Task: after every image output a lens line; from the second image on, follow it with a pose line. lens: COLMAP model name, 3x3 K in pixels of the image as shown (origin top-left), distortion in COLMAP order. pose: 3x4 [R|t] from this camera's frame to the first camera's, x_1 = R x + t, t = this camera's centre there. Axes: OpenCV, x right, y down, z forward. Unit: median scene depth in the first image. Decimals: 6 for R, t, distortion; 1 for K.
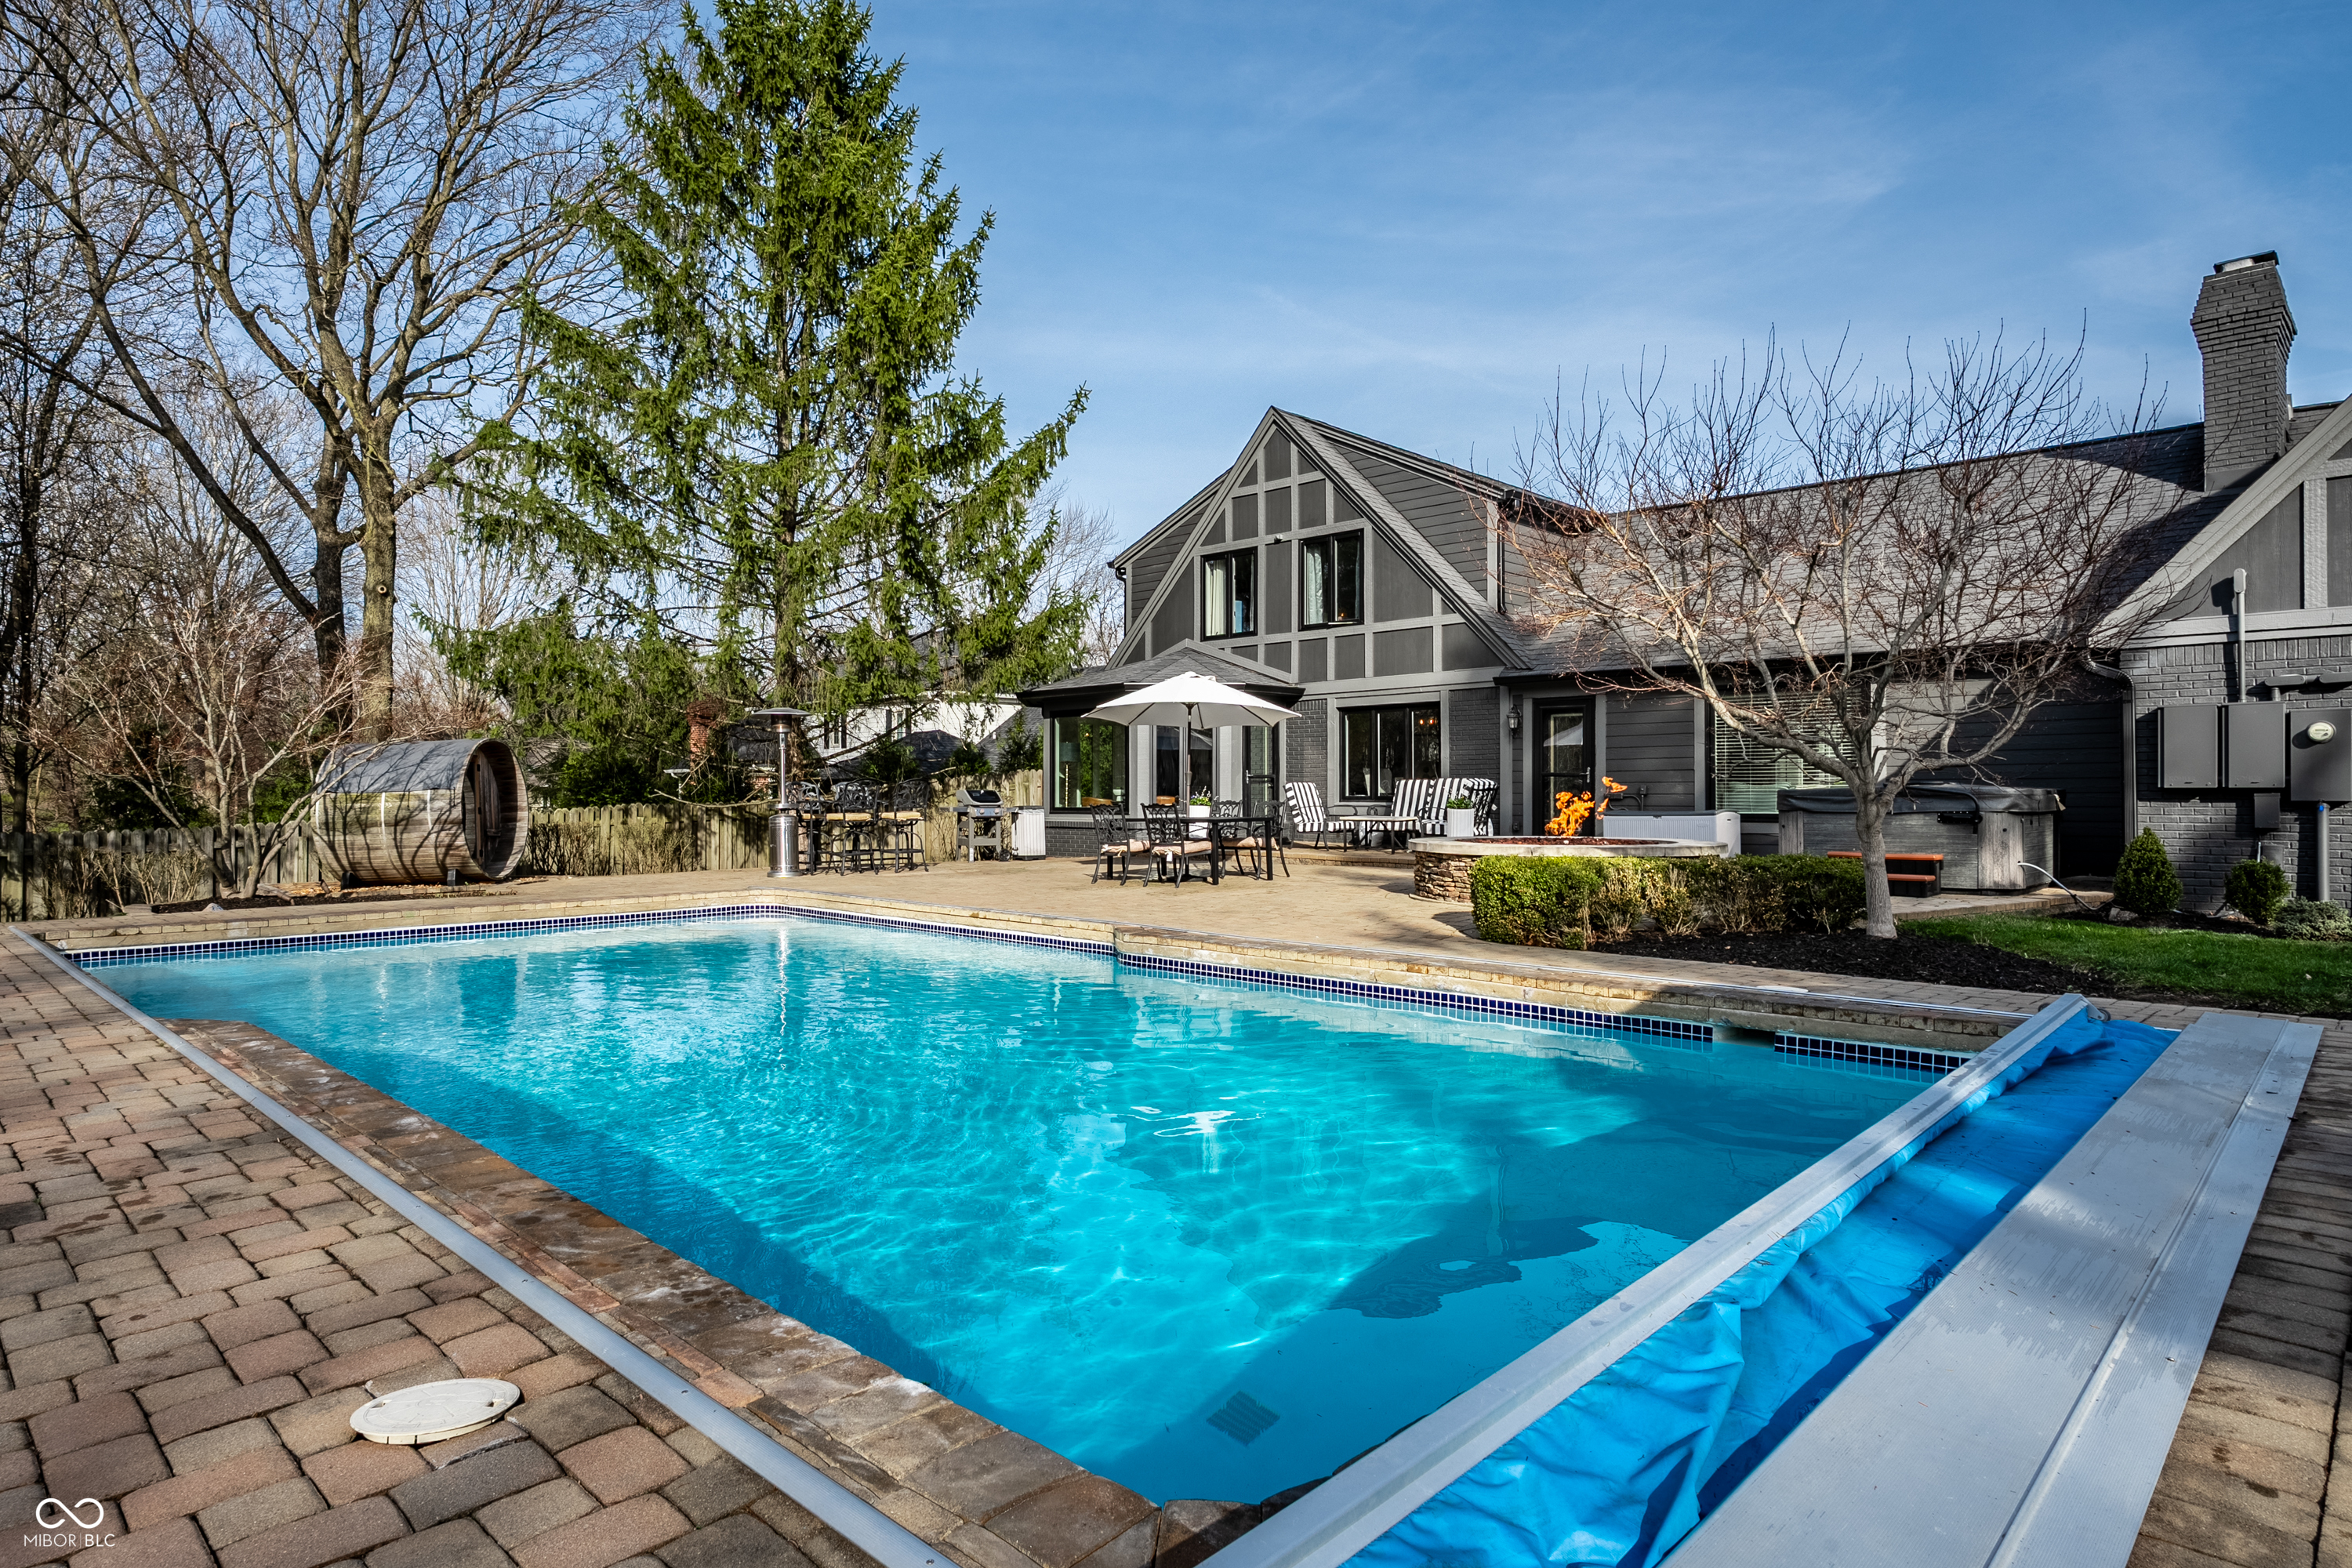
lens RADIAL K [[1312.2, 0, 1156.9], [0, 1312.2, 787.5], [0, 0, 1]] dist [-0.003545, -0.000067]
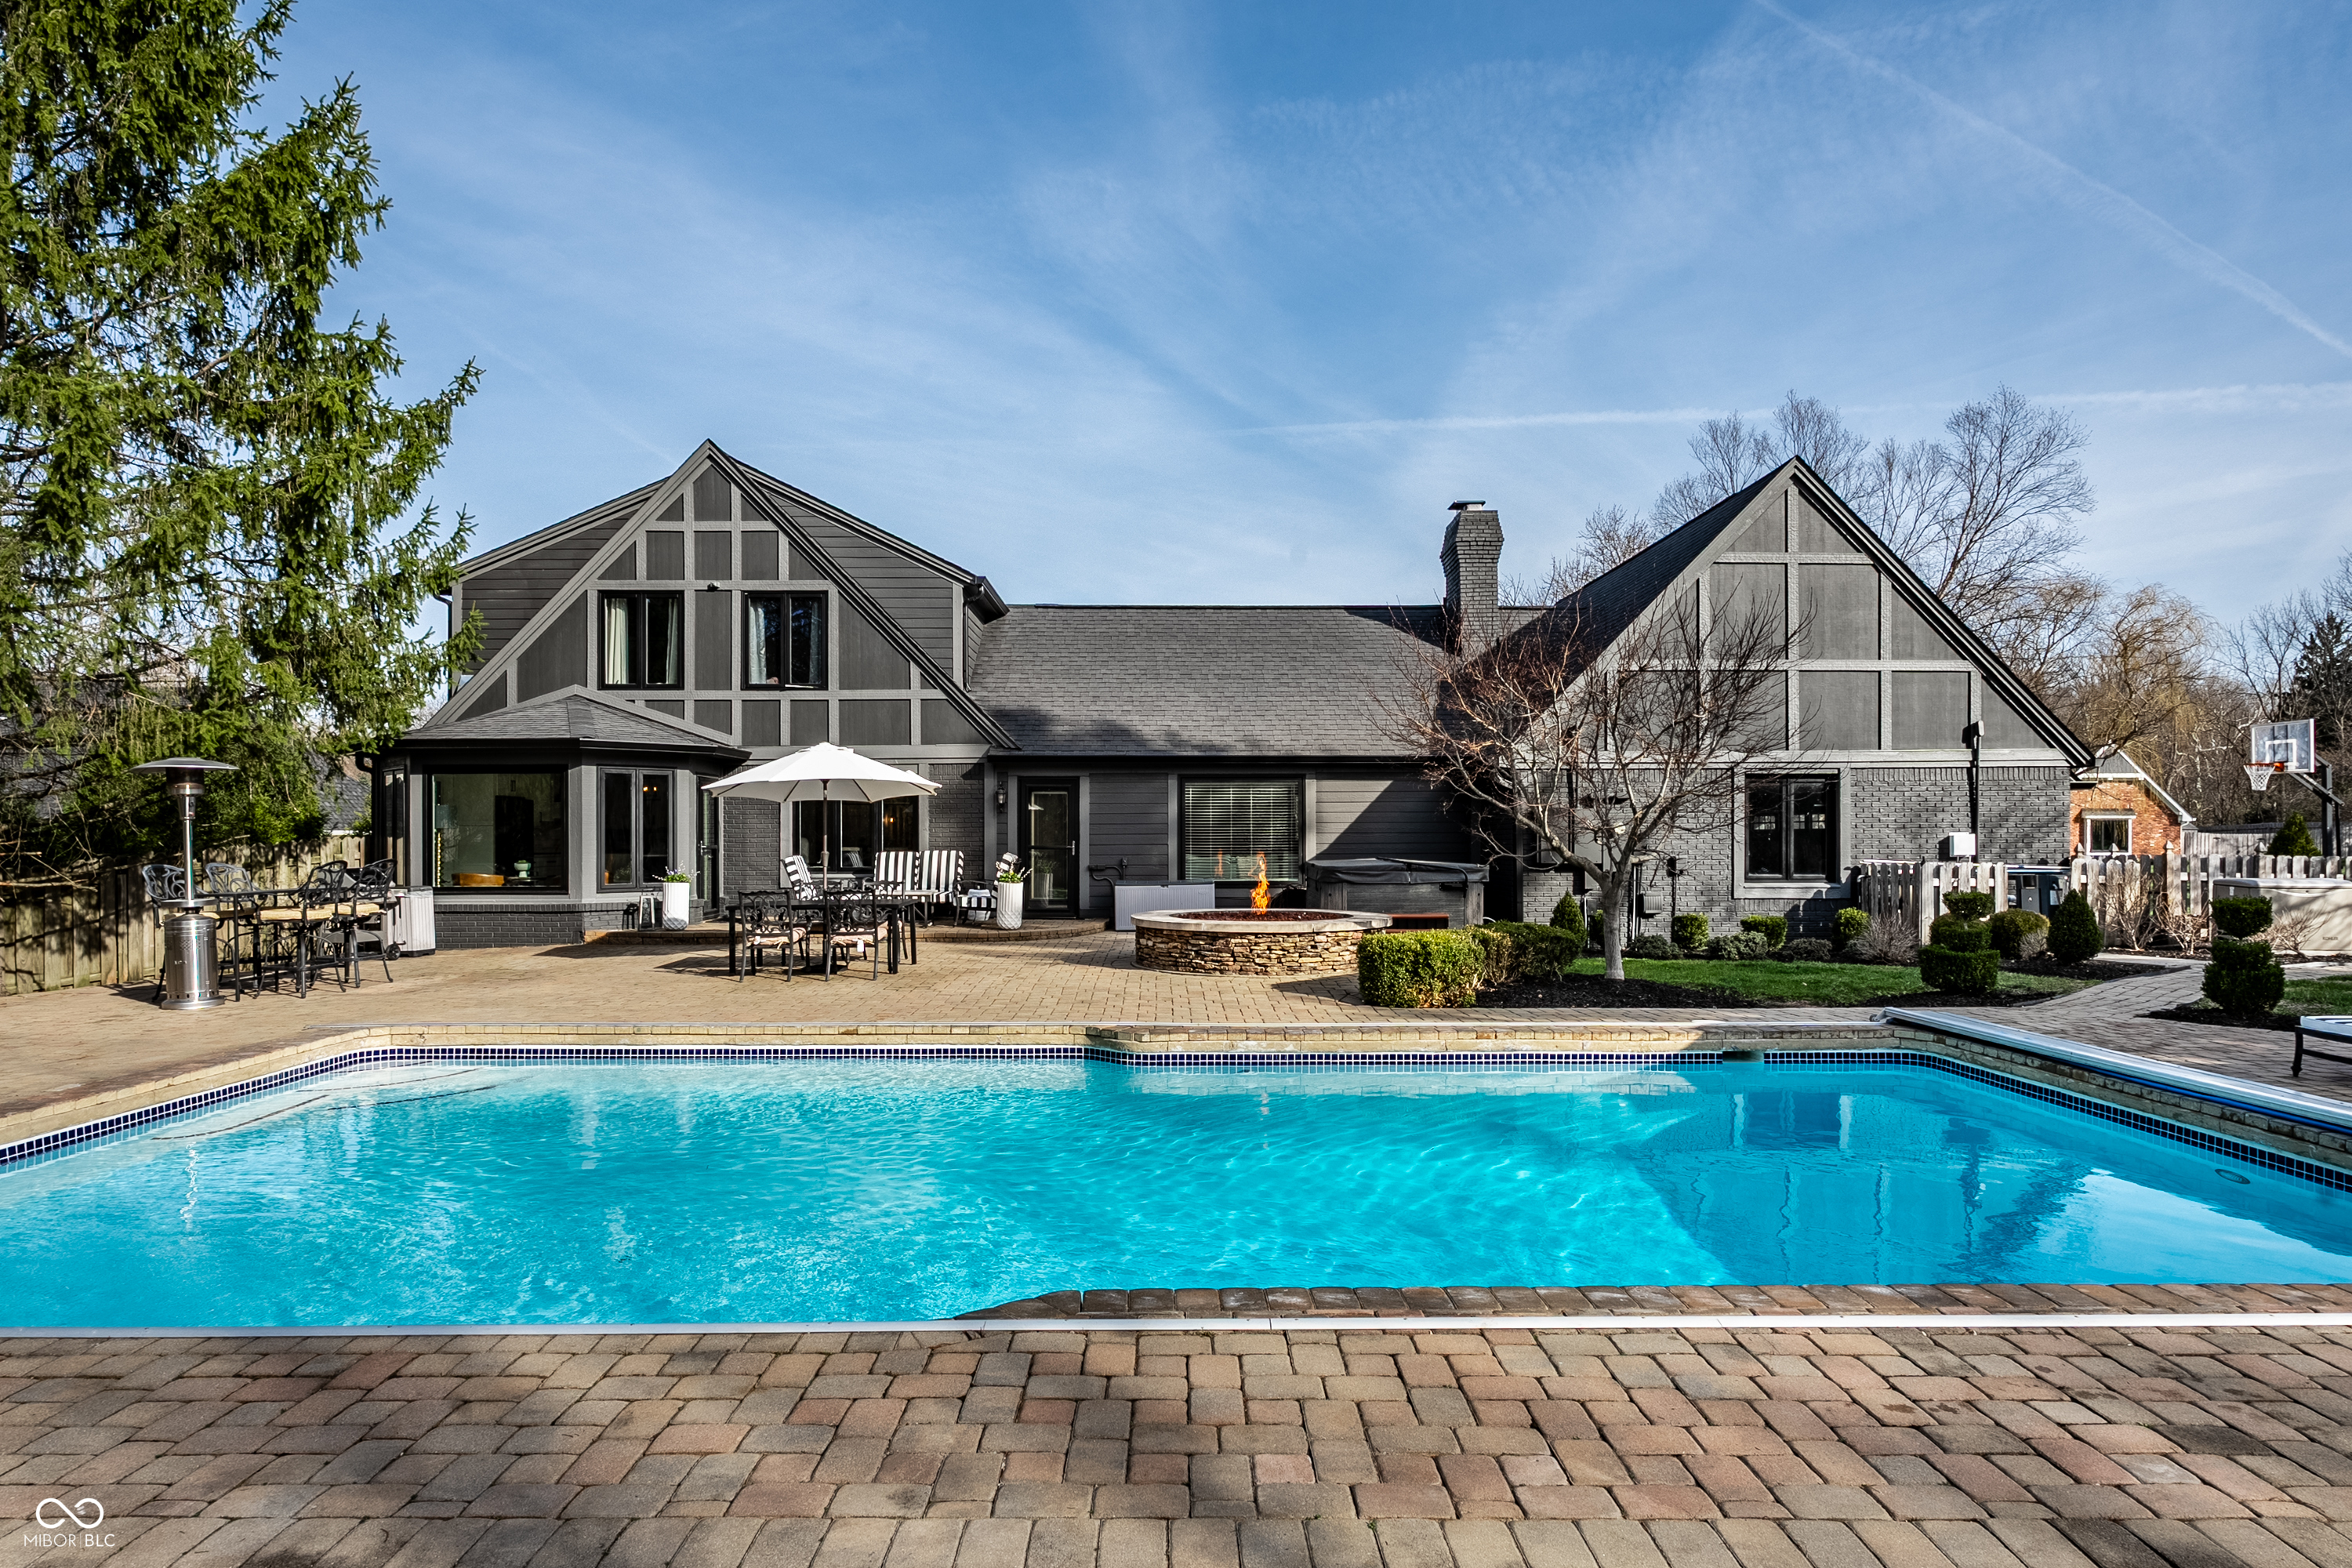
lens RADIAL K [[1299.2, 0, 1180.6], [0, 1299.2, 839.1], [0, 0, 1]] dist [-0.001319, 0.000955]
pose [[0.704719, -0.001299, 0.709485, -0.350661], [-0.002011, 0.999991, 0.003828, -0.019609], [-0.709483, -0.004124, 0.704710, 0.146164]]
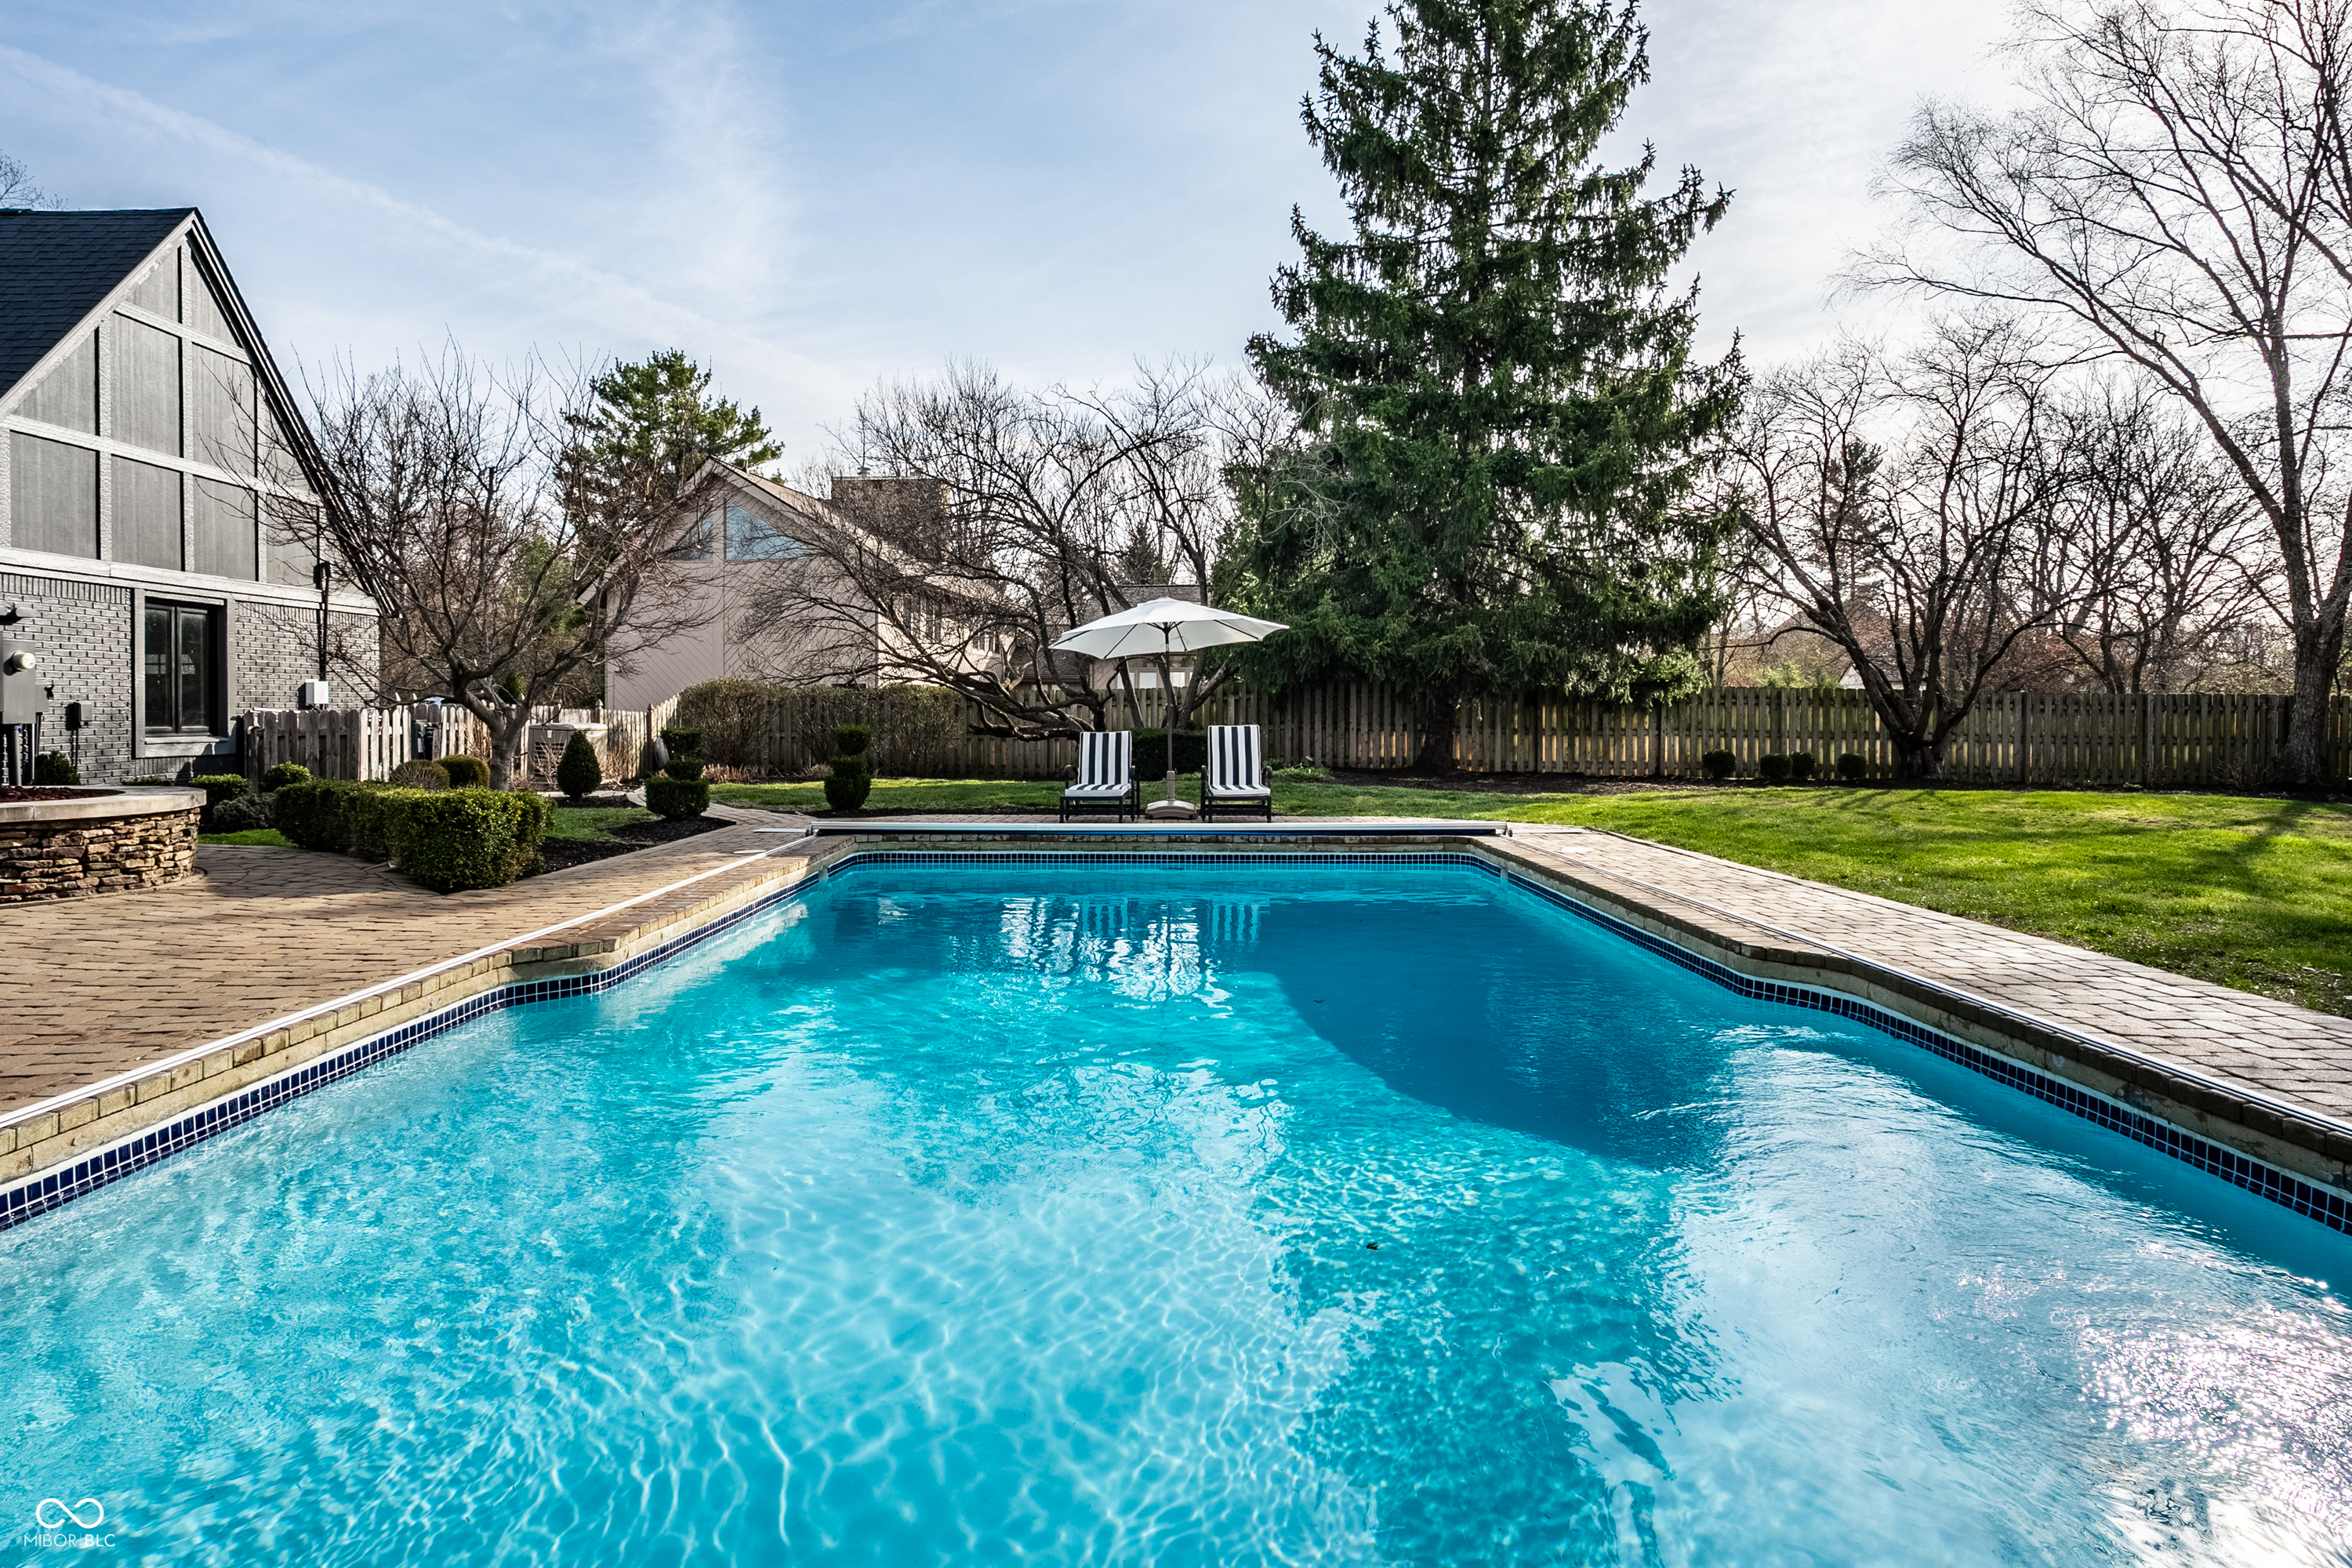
lens RADIAL K [[1404.0, 0, 1164.7], [0, 1404.0, 739.1], [0, 0, 1]] dist [-0.002013, -0.001103]
pose [[-0.703154, -0.014761, 0.710884, -0.357151], [-0.005269, 0.999865, 0.015550, -0.000085], [-0.711018, 0.007188, -0.703137, 0.649879]]
